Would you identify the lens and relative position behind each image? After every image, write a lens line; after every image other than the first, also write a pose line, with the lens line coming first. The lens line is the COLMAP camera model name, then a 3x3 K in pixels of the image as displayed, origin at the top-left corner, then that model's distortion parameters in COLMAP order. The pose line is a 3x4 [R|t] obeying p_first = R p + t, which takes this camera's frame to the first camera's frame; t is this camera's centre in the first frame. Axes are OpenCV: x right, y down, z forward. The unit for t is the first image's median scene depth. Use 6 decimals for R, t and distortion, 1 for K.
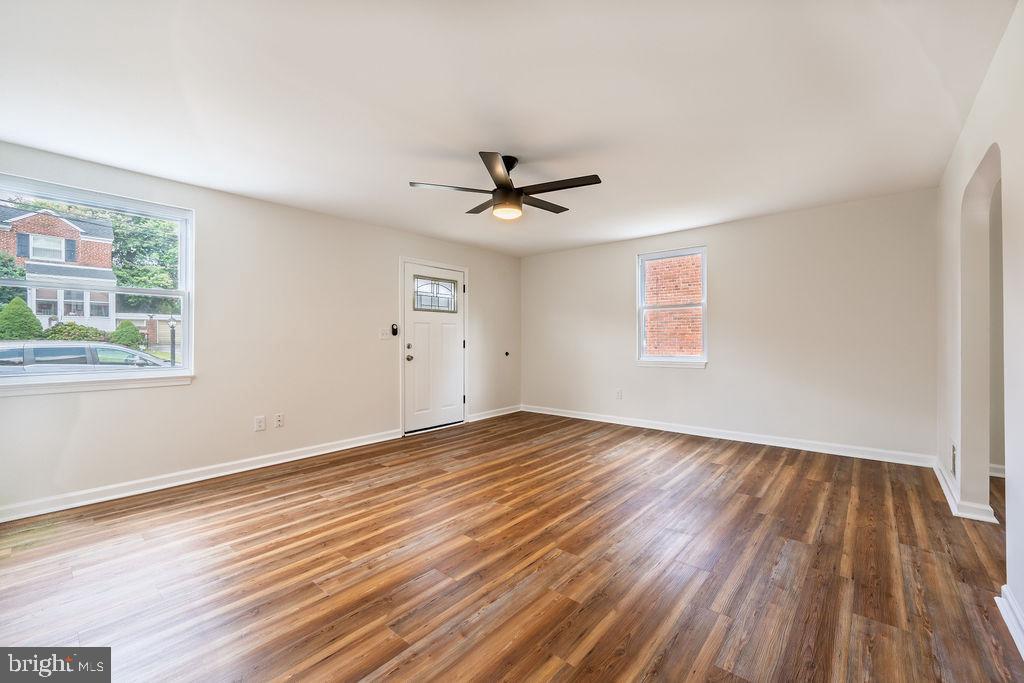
lens RADIAL K [[401.4, 0, 512.0], [0, 401.4, 341.5], [0, 0, 1]] dist [-0.001269, 0.000092]
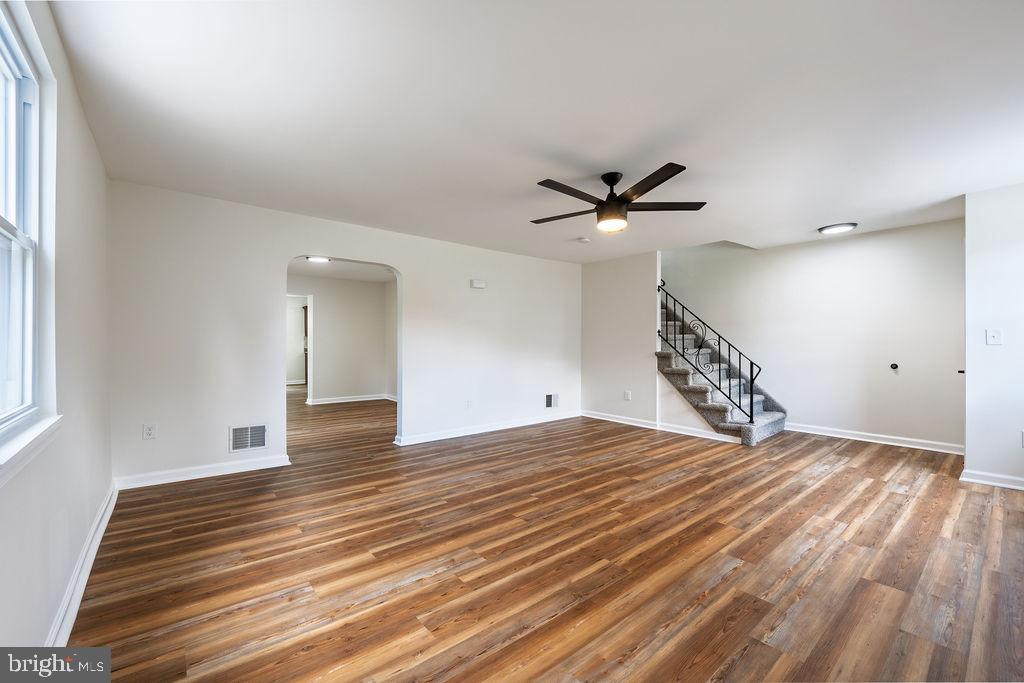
lens RADIAL K [[401.4, 0, 512.0], [0, 401.4, 341.5], [0, 0, 1]] dist [-0.001269, 0.000092]
pose [[-0.988867, 0.005918, 0.148686, 0.085741], [0.005930, 0.999982, -0.000360, 0.000978], [-0.148685, 0.000526, -0.988884, 1.957176]]
